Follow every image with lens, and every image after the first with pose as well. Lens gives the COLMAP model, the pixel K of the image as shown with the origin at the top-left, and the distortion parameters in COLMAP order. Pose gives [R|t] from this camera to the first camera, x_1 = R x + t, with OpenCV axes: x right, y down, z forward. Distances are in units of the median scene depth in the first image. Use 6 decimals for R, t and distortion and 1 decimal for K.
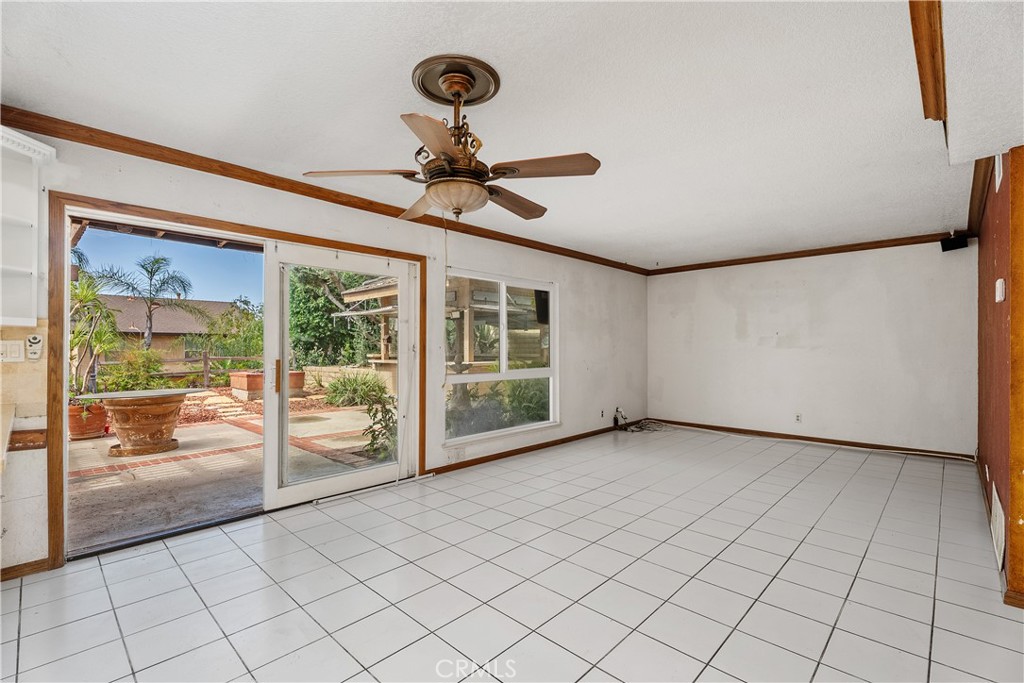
lens RADIAL K [[458.3, 0, 512.1], [0, 458.3, 343.6], [0, 0, 1]] dist [0.001143, -0.000267]
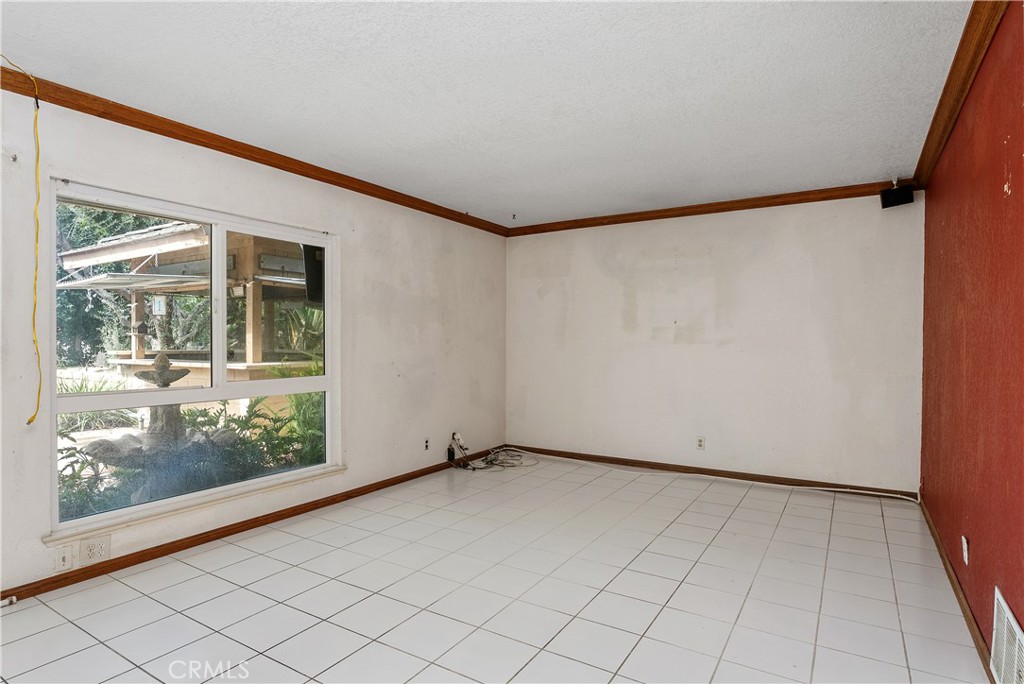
lens RADIAL K [[552.9, 0, 514.6], [0, 552.9, 342.5], [0, 0, 1]] dist [-0.009532, 0.000512]
pose [[0.978105, 0.002424, 0.208098, 0.150752], [-0.004860, 0.999926, 0.011196, 0.000363], [-0.208056, -0.011963, 0.978044, 0.208736]]
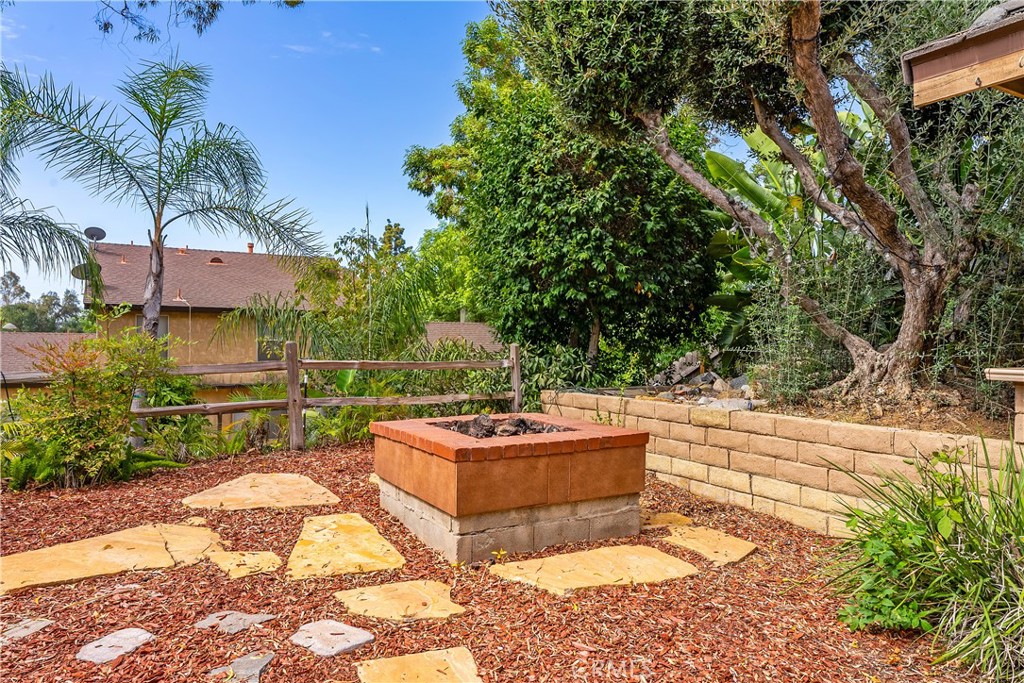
lens RADIAL K [[692.6, 0, 509.2], [0, 692.6, 340.4], [0, 0, 1]] dist [0.009959, 0.003375]
pose [[0.960876, 0.013081, -0.276669, -0.781364], [-0.010128, 0.999876, 0.012100, 0.015931], [0.276793, -0.008824, 0.960889, 1.152734]]
